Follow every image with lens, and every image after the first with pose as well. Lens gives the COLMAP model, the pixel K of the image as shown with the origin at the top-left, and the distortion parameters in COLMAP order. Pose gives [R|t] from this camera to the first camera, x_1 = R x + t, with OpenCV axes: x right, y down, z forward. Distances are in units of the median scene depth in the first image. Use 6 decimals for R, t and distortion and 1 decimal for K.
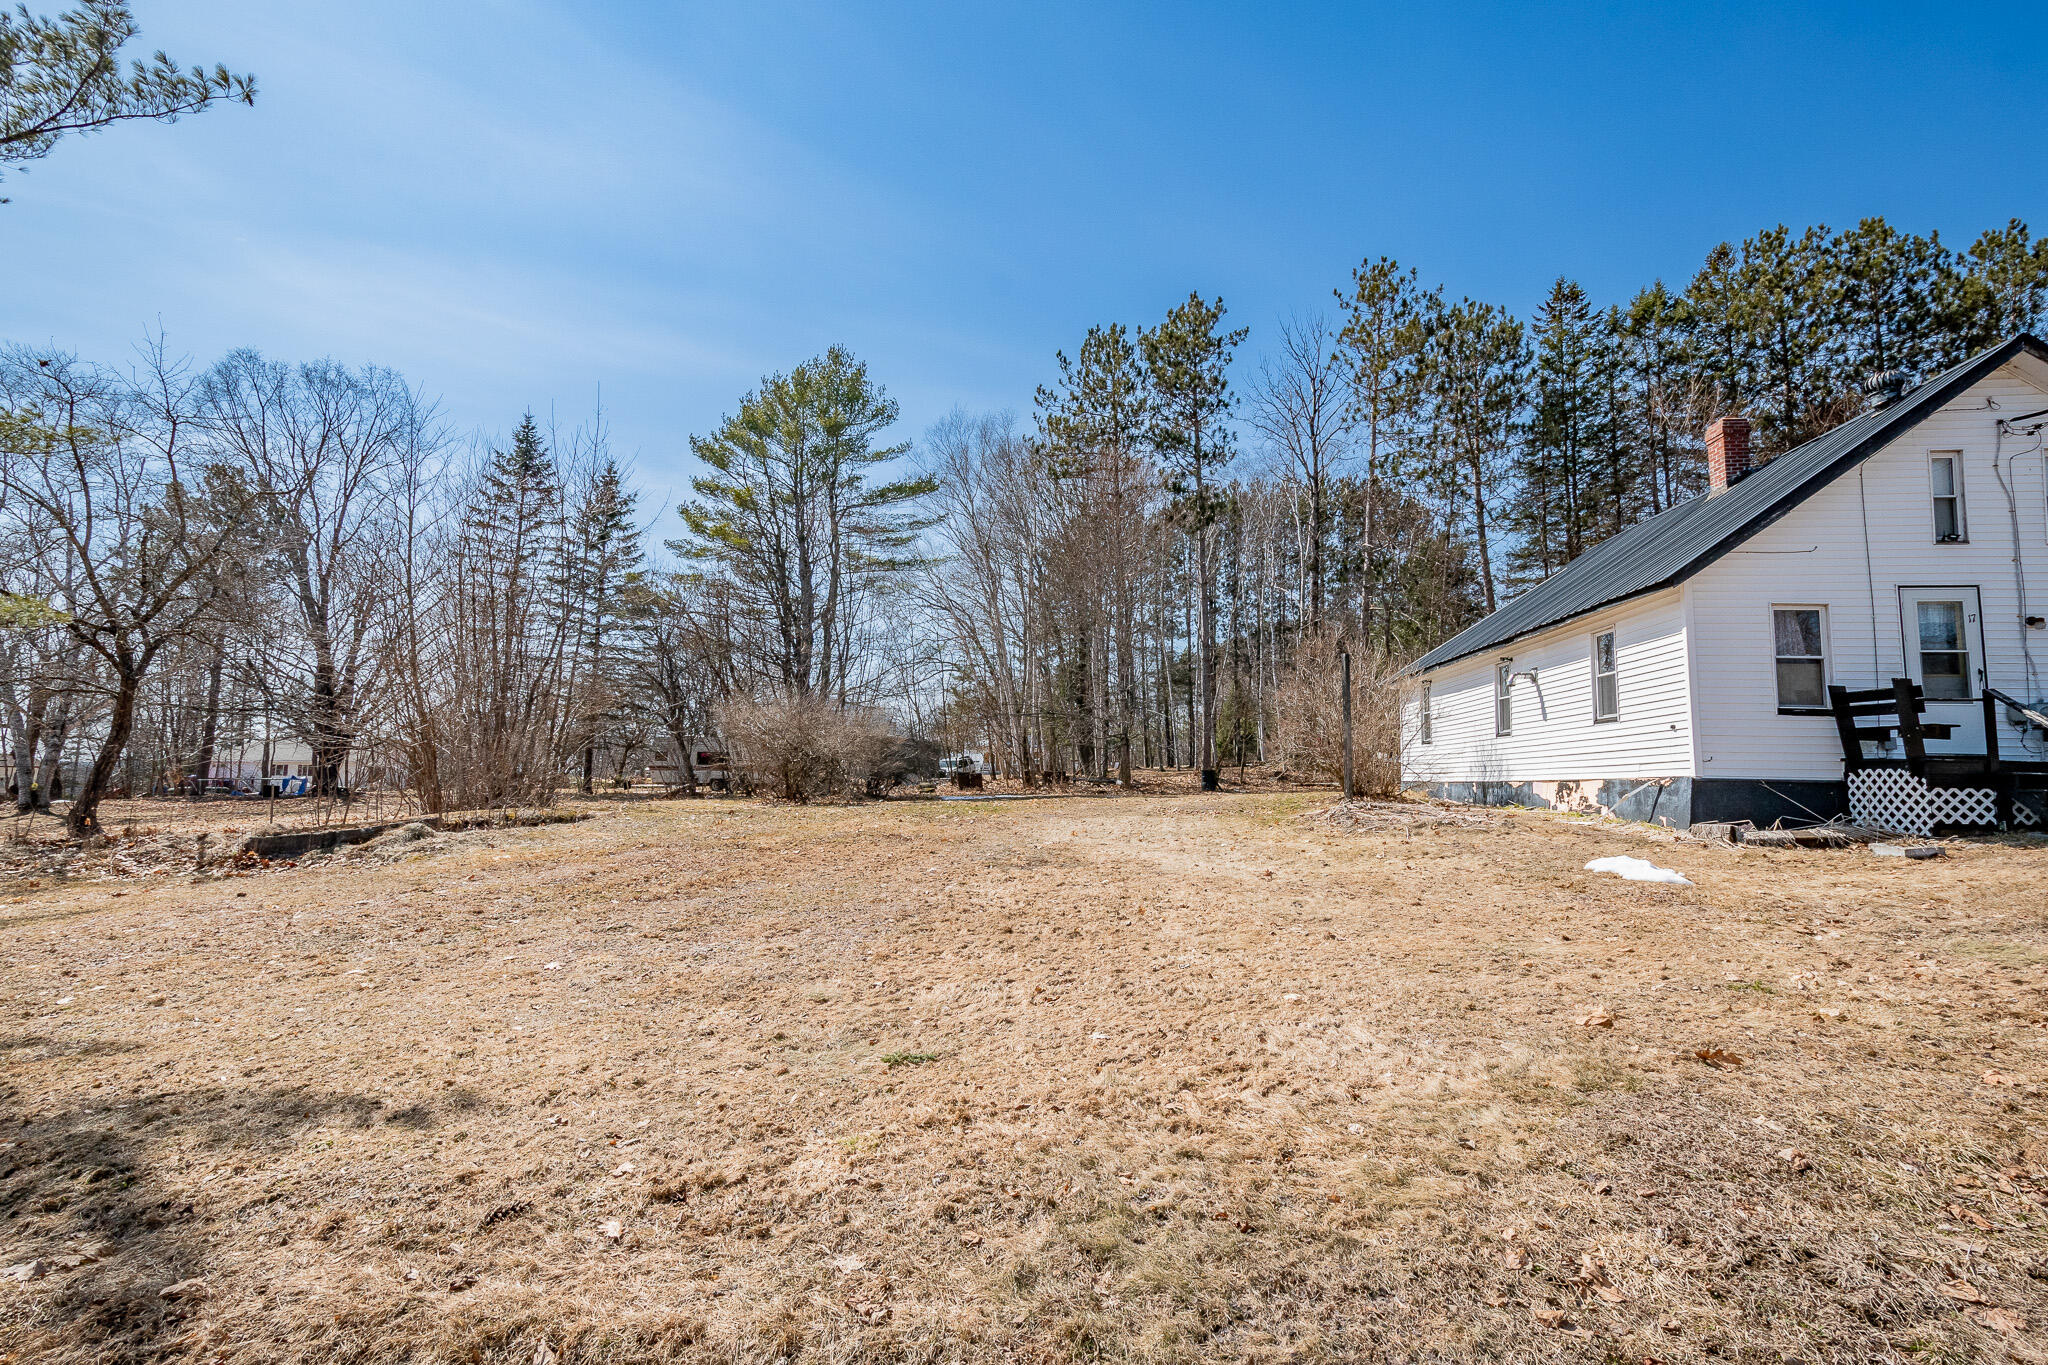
lens RADIAL K [[909.6, 0, 1045.3], [0, 909.6, 687.9], [0, 0, 1]] dist [0.016614, -0.004260]
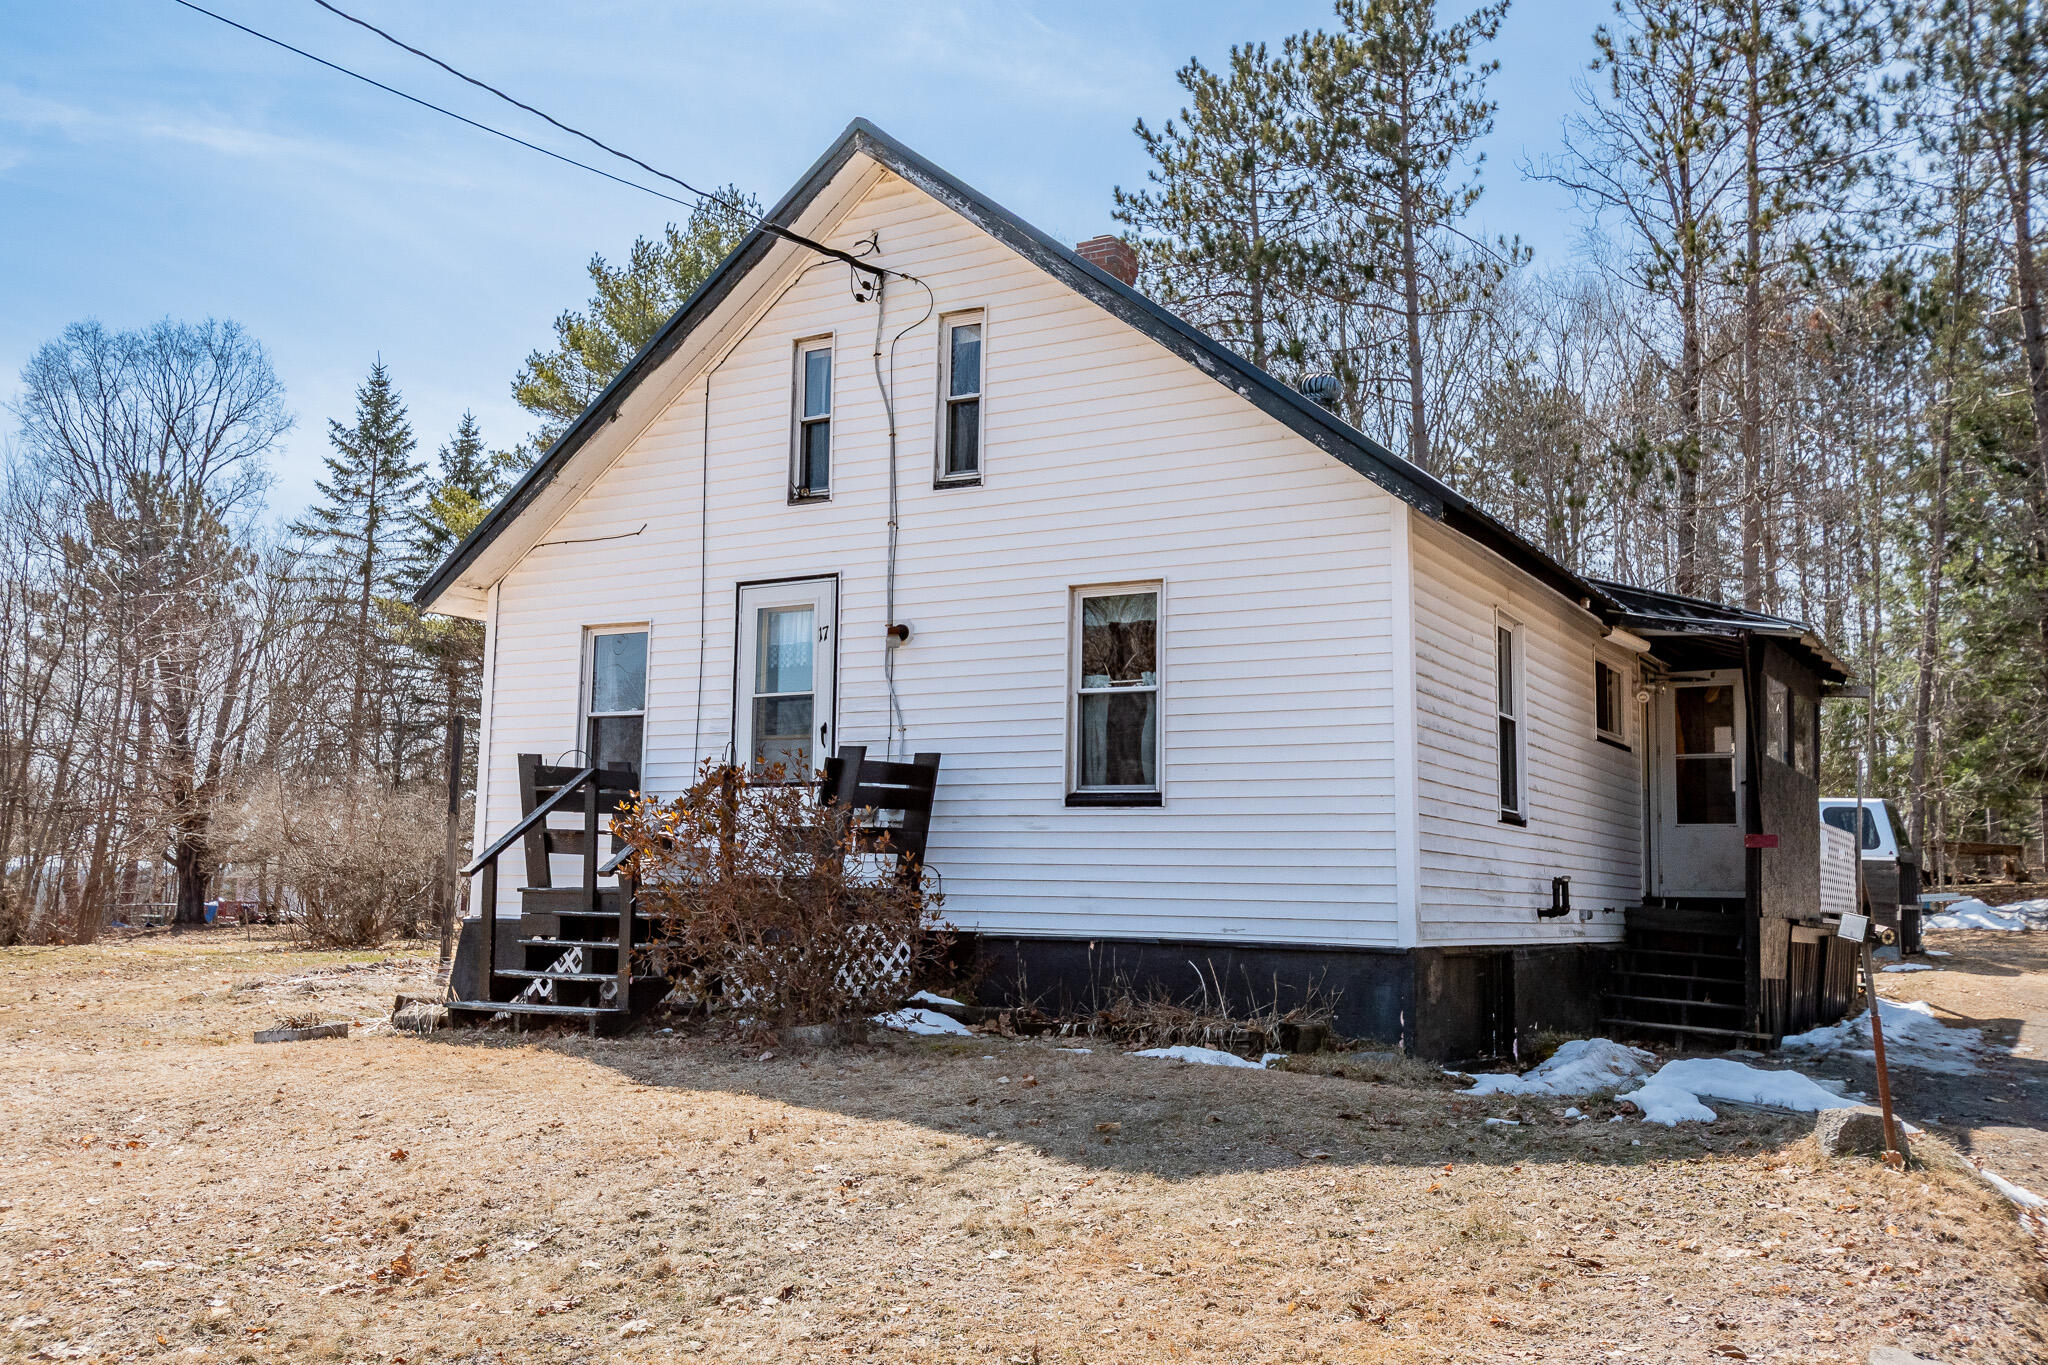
lens RADIAL K [[1748.5, 0, 1038.9], [0, 1748.5, 699.5], [0, 0, 1]] dist [0.041173, 0.011813]
pose [[0.910695, -0.047264, -0.410366, 1.547849], [0.041102, 0.998871, -0.023830, -0.004242], [0.411028, 0.004835, 0.911610, 0.078560]]
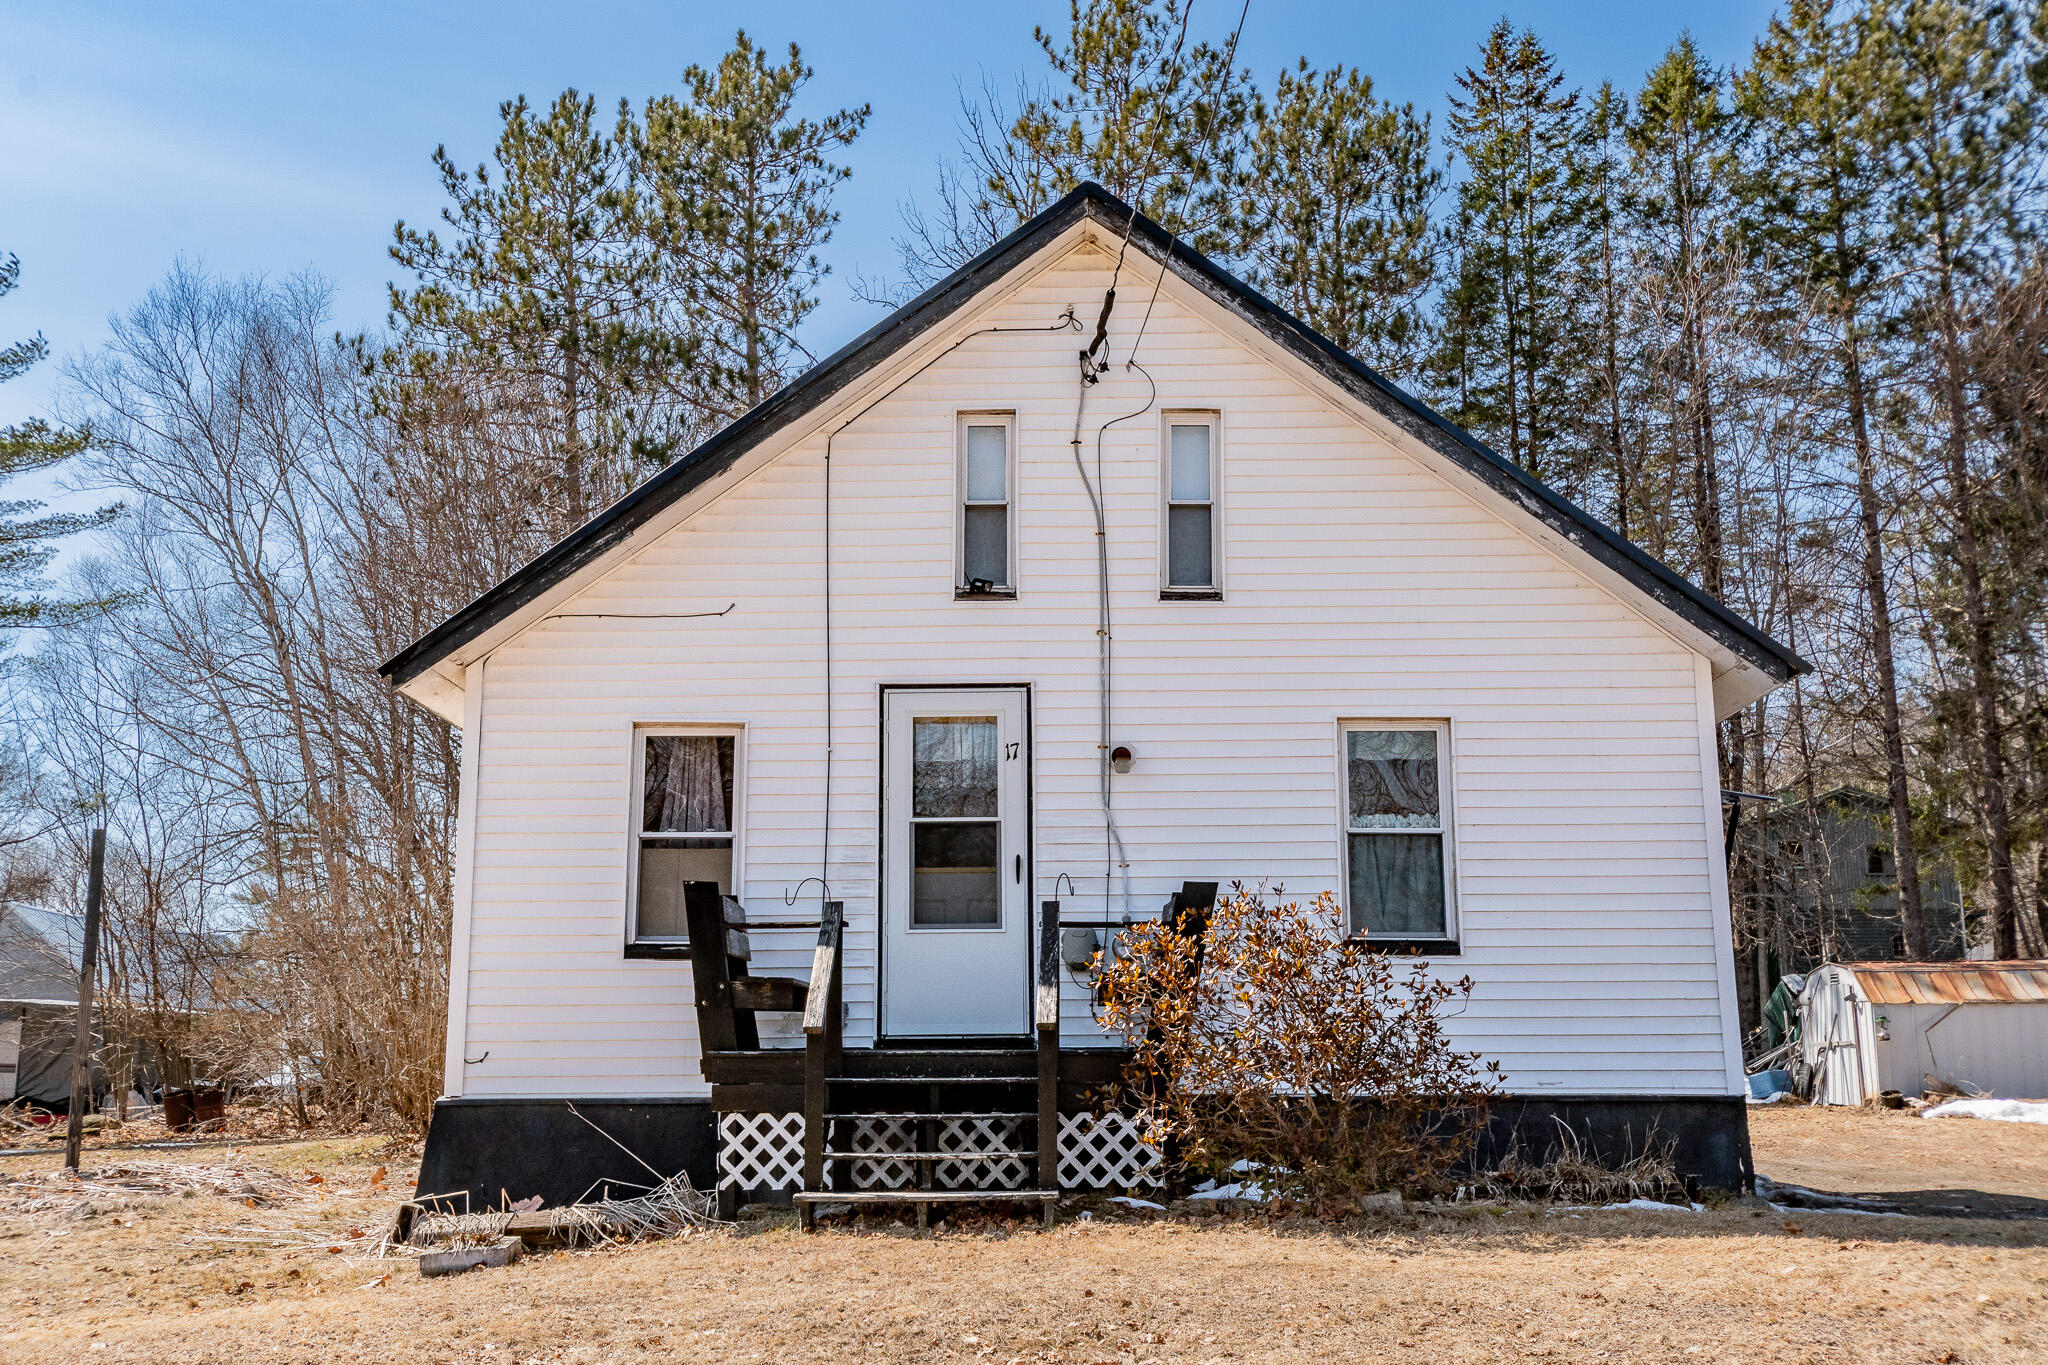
lens RADIAL K [[2036.3, 0, 1032.9], [0, 2036.3, 688.0], [0, 0, 1]] dist [0.029933, 0.000000]
pose [[0.996559, -0.006147, 0.082662, 0.919469], [0.013814, 0.995617, -0.092495, -0.009176], [-0.081731, 0.093319, 0.992276, -0.069291]]
